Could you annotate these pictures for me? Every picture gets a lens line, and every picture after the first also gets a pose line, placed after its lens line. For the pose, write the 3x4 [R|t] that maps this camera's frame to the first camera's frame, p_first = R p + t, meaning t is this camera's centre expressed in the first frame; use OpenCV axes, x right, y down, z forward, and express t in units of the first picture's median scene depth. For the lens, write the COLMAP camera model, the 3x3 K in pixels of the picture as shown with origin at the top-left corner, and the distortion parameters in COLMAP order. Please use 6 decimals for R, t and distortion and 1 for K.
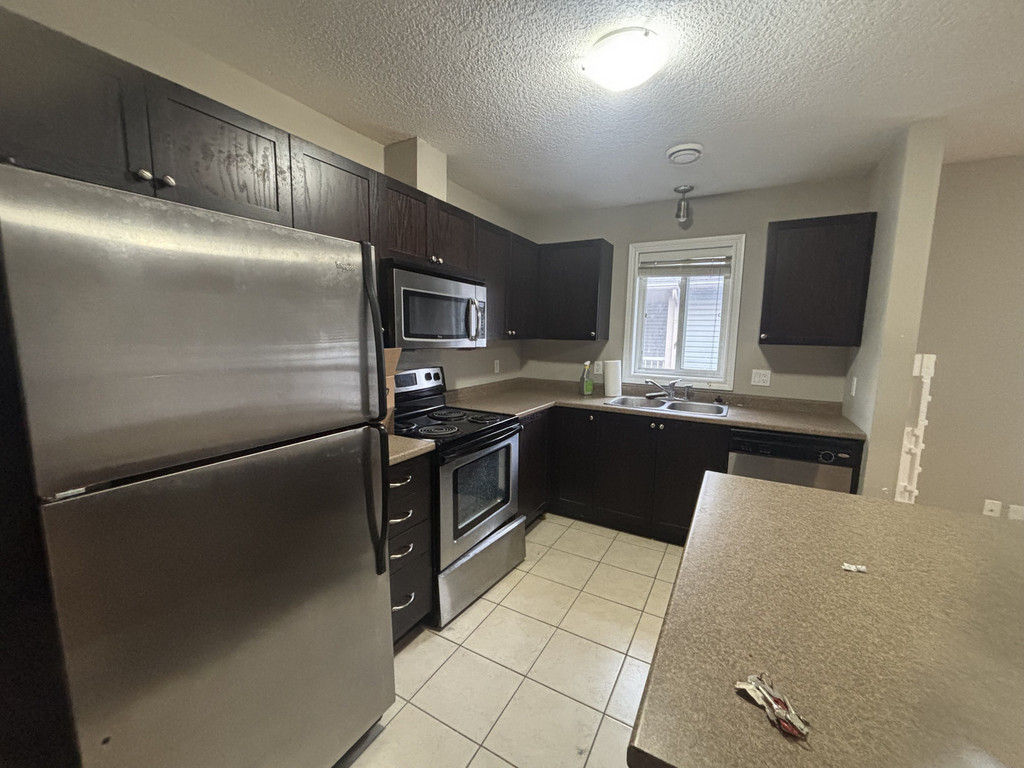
lens RADIAL K [[413.3, 0, 512.0], [0, 413.3, 384.0], [0, 0, 1]] dist [-0.001435, -0.000122]
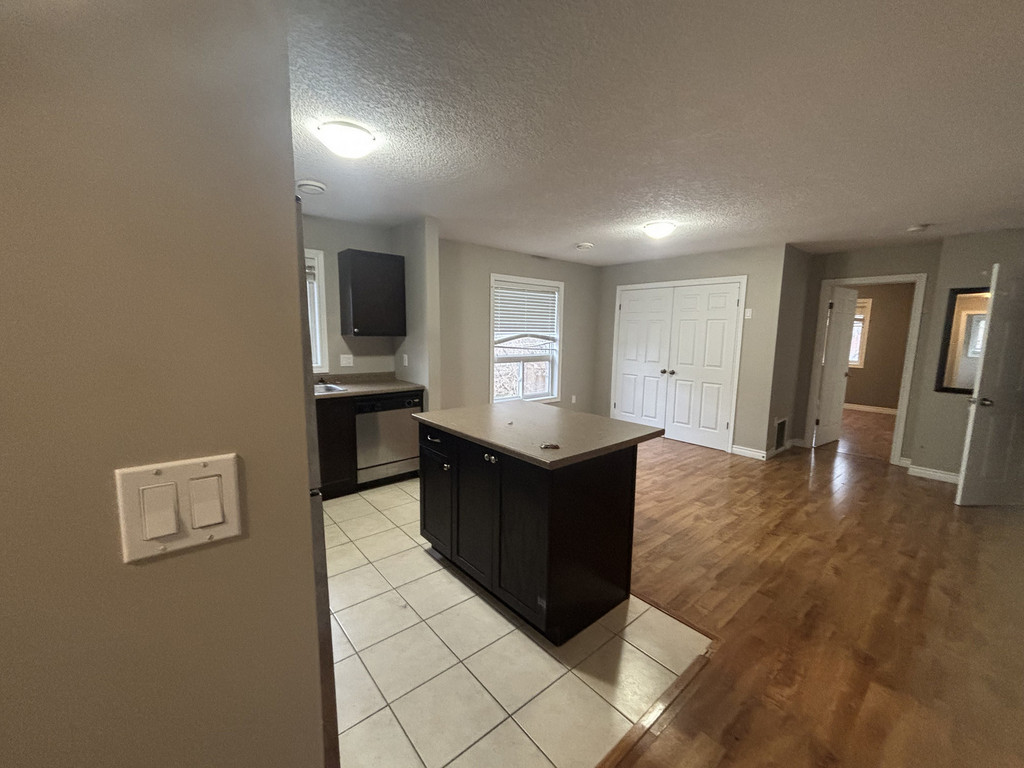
lens RADIAL K [[409.3, 0, 512.0], [0, 409.3, 384.0], [0, 0, 1]] dist [0.000139, 0.000120]
pose [[0.350544, -0.134720, 0.926806, -0.464719], [0.108310, 0.988791, 0.102764, -0.018891], [-0.930262, 0.064359, 0.361207, 0.012873]]
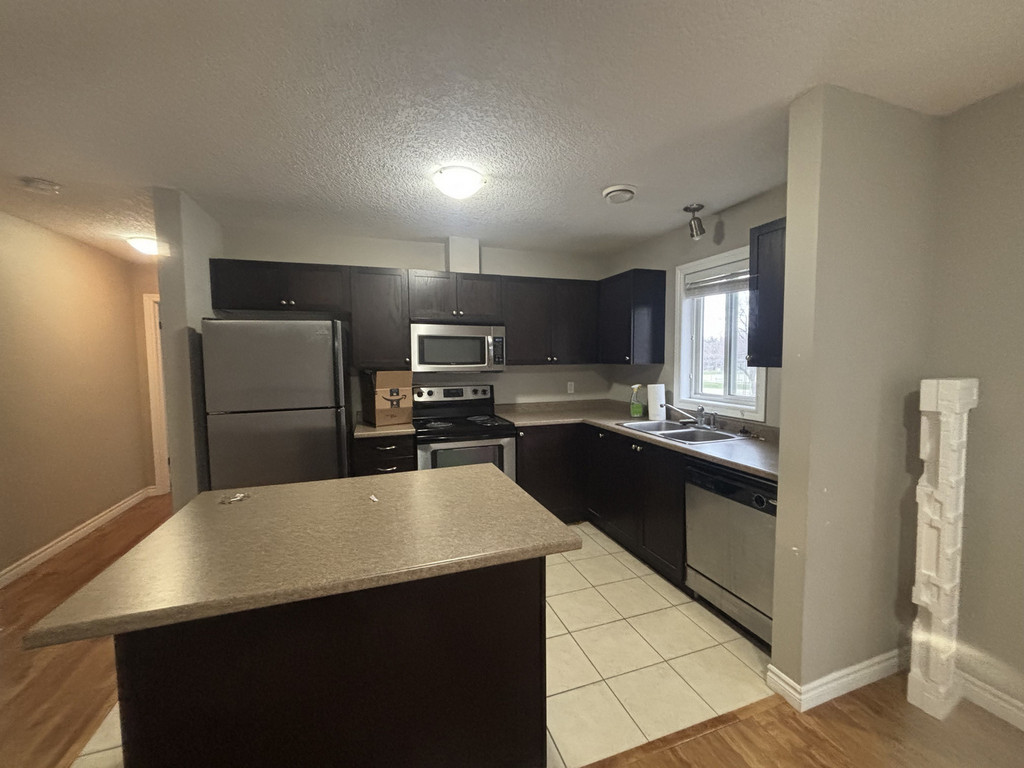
lens RADIAL K [[409.3, 0, 512.0], [0, 409.3, 384.0], [0, 0, 1]] dist [0.000139, 0.000120]
pose [[0.747305, 0.019210, -0.664203, 0.732698], [-0.060354, 0.997413, -0.039057, 0.003025], [0.661735, 0.069275, 0.746531, 0.029308]]
